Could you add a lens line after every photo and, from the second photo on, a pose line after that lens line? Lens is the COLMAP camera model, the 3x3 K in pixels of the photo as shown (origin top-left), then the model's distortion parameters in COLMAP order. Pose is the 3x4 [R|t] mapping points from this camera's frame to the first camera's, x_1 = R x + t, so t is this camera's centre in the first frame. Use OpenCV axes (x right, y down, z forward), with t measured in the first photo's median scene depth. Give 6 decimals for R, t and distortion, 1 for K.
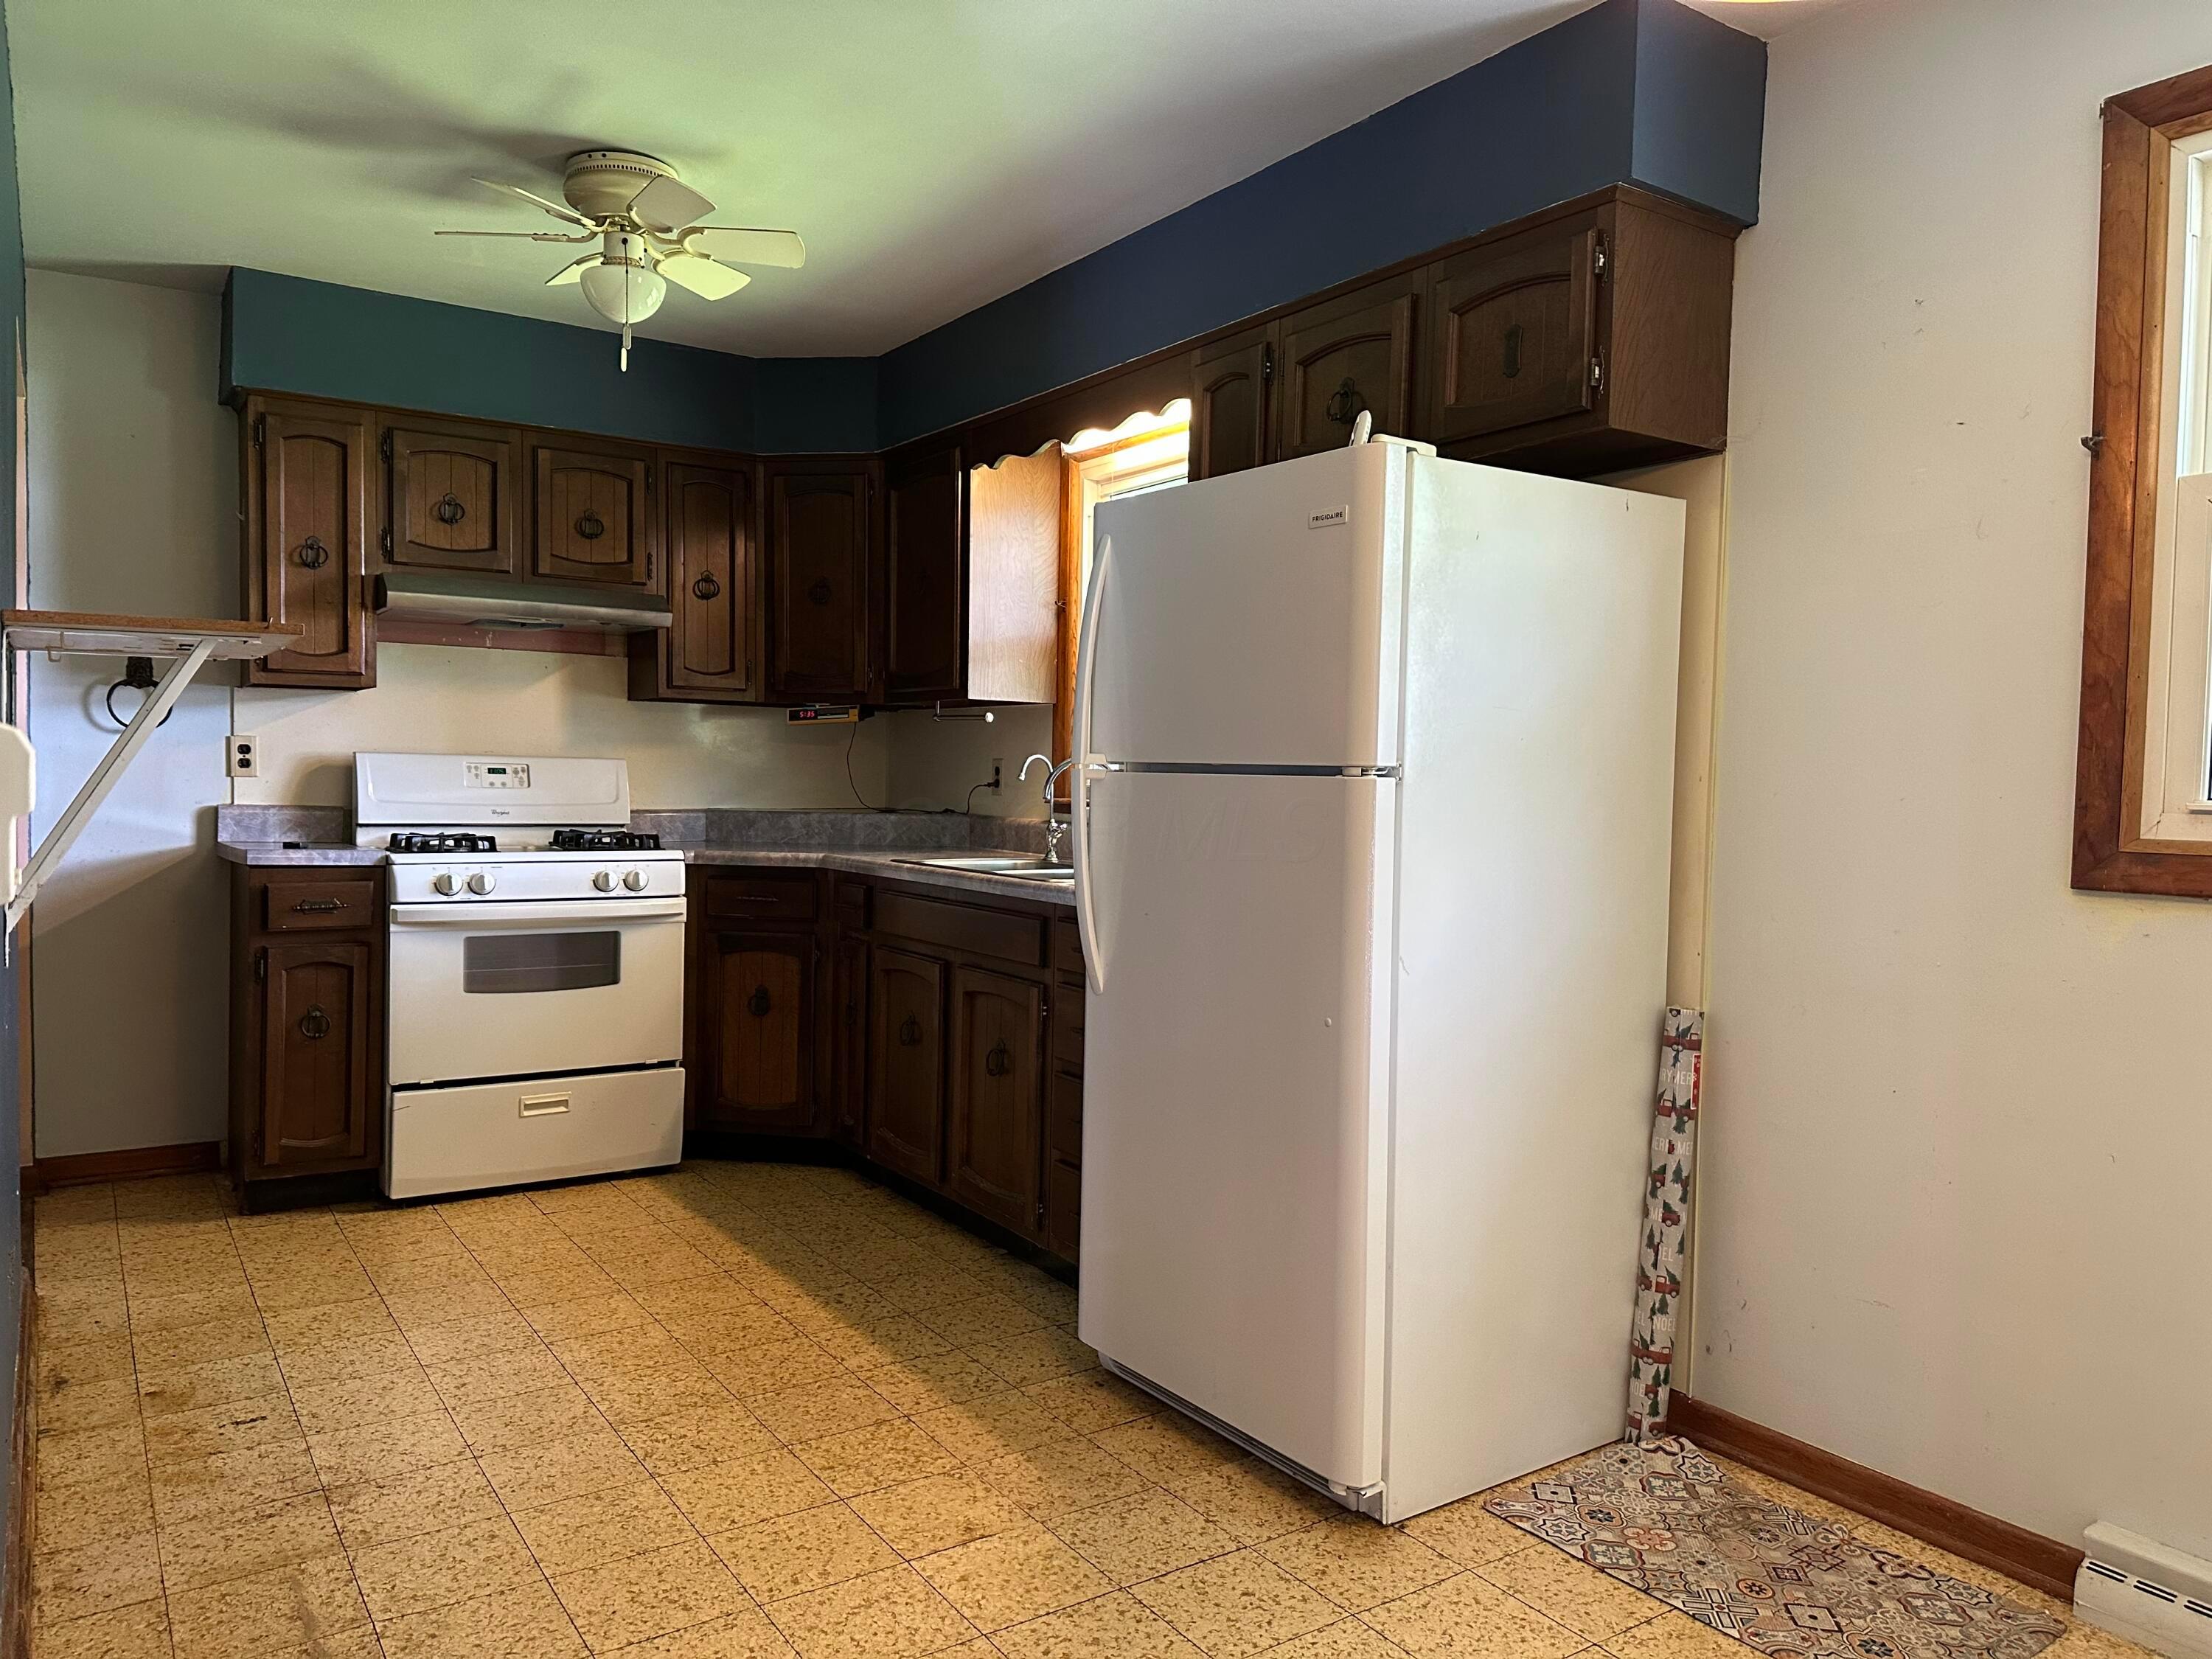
lens RADIAL K [[1548.3, 0, 1106.0], [0, 1548.3, 829.5], [0, 0, 1]] dist [-0.006199, 0.000941]
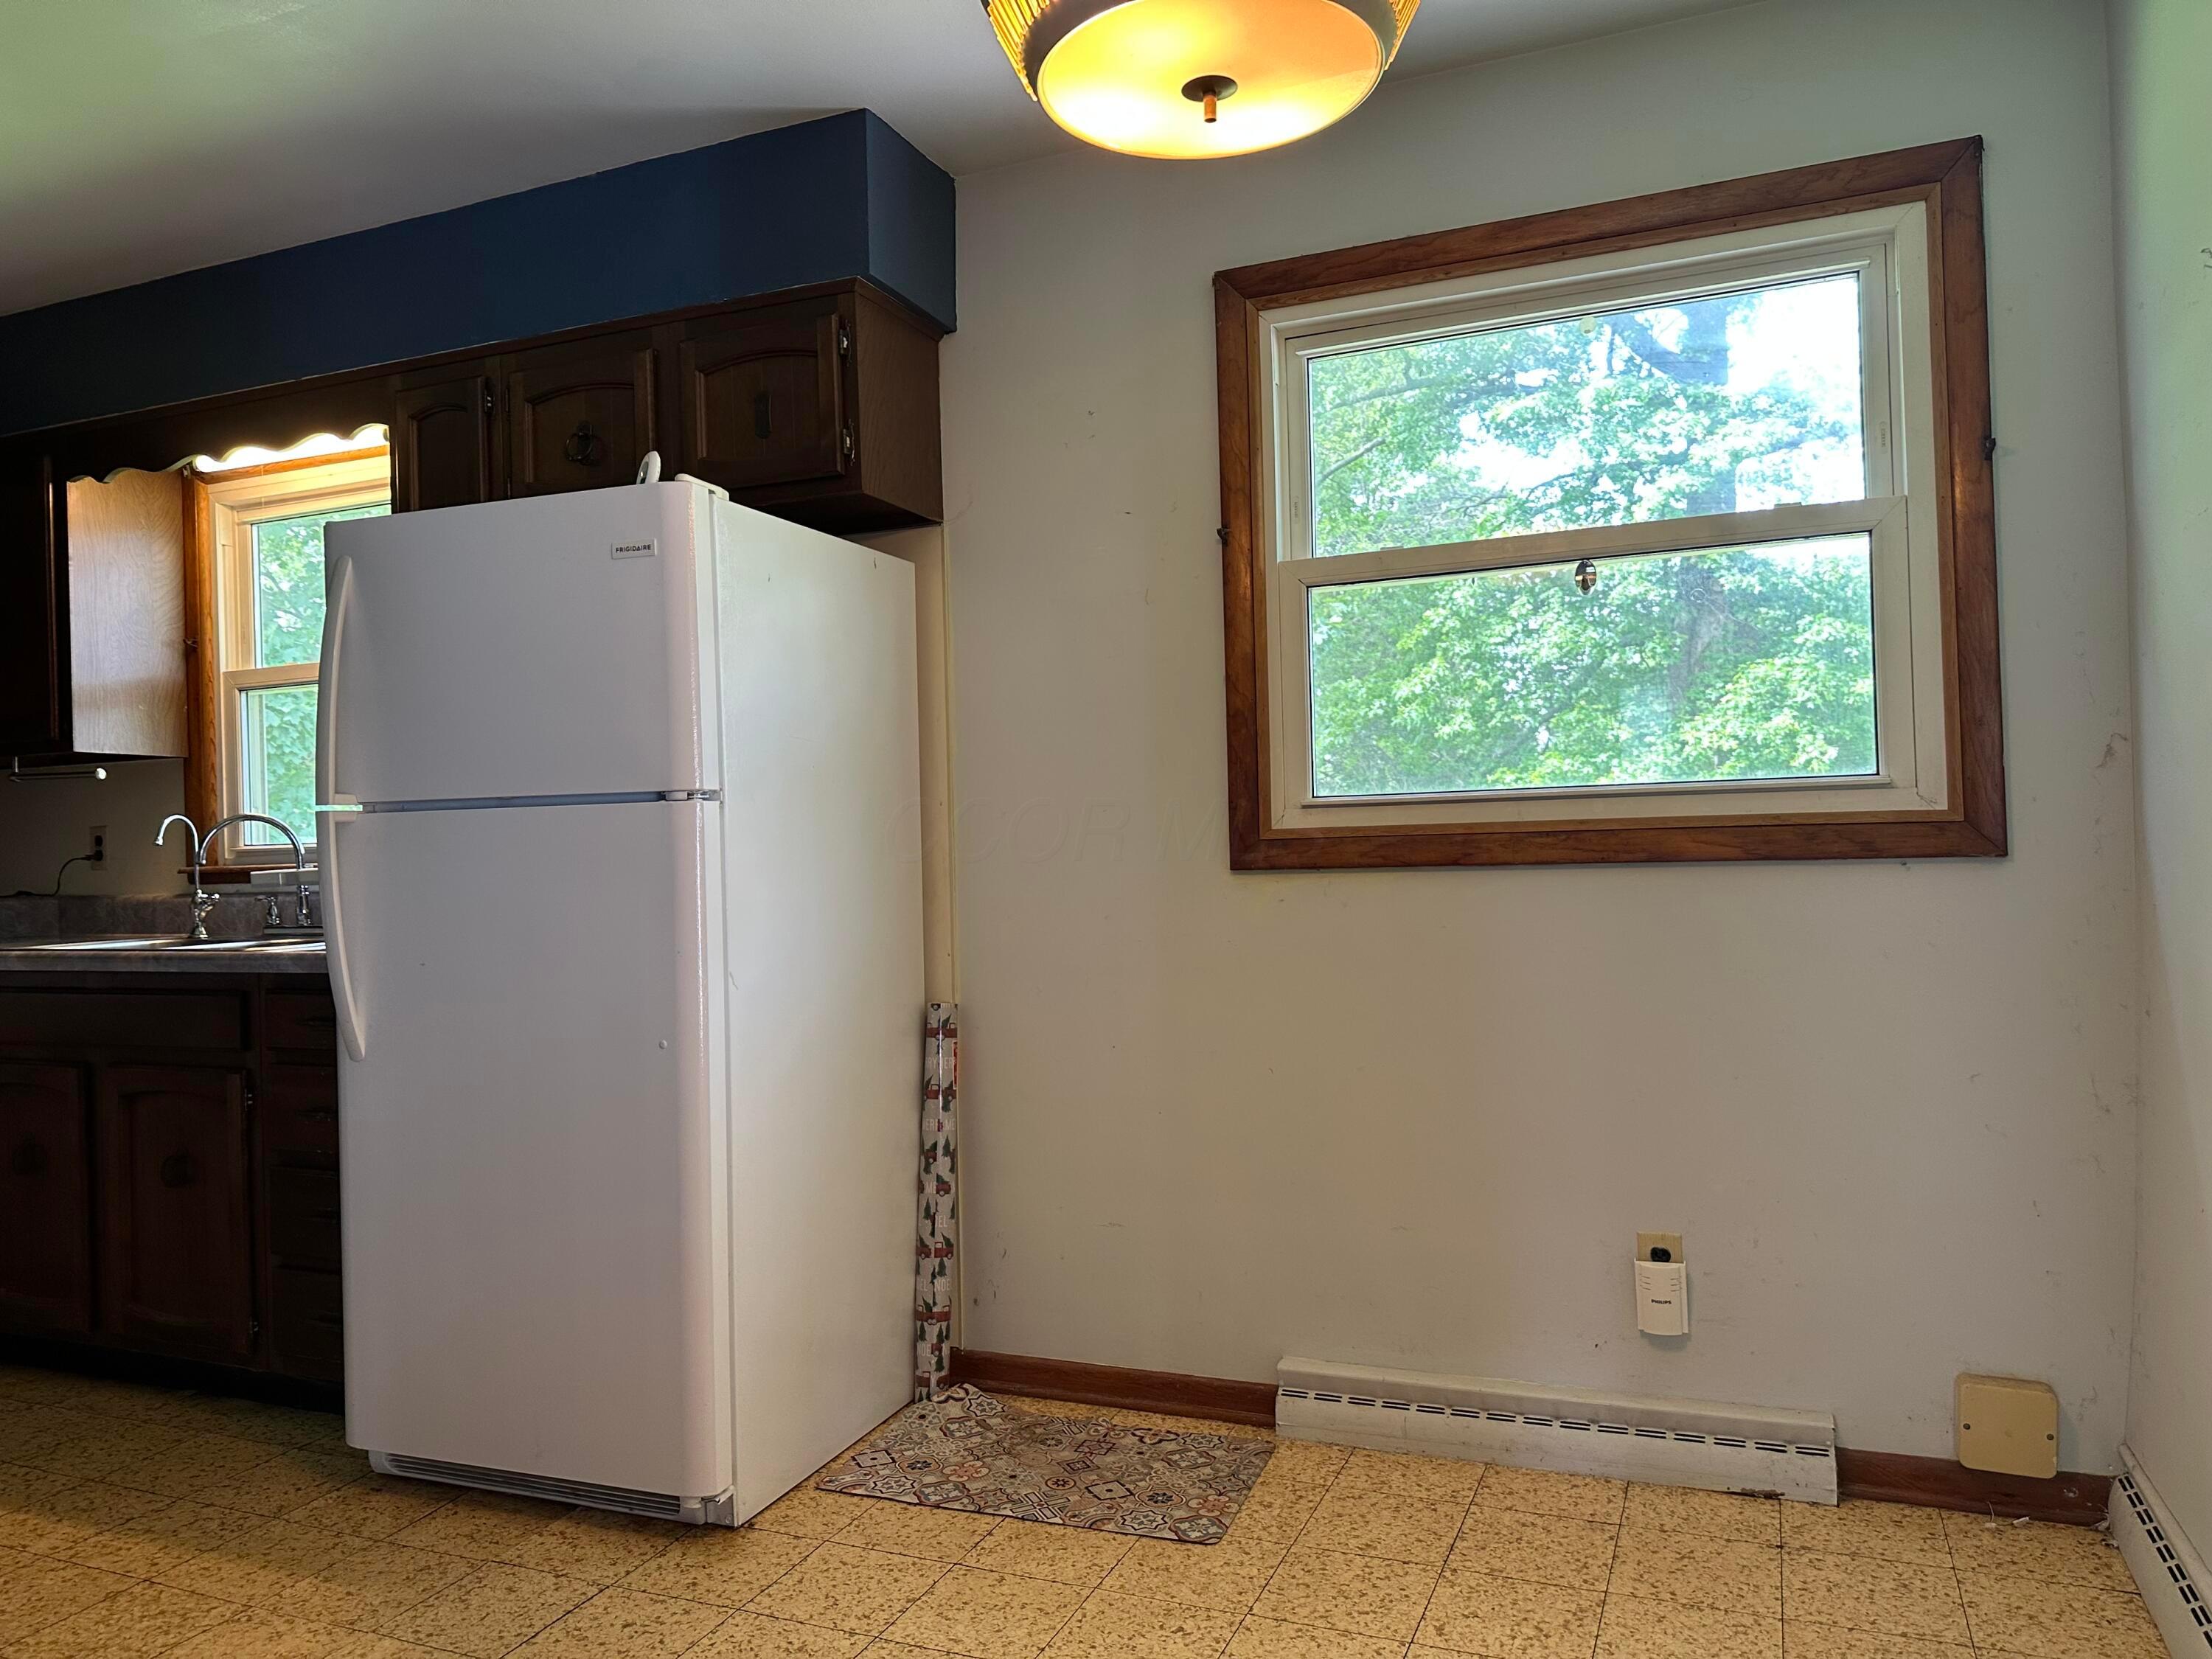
lens RADIAL K [[1530.7, 0, 1106.0], [0, 1530.7, 829.5], [0, 0, 1]] dist [0.119925, -0.111567]
pose [[0.837530, -0.037842, 0.545079, -0.141784], [0.063536, 0.997576, -0.028369, 0.028222], [-0.542684, 0.058392, 0.837905, -0.028409]]
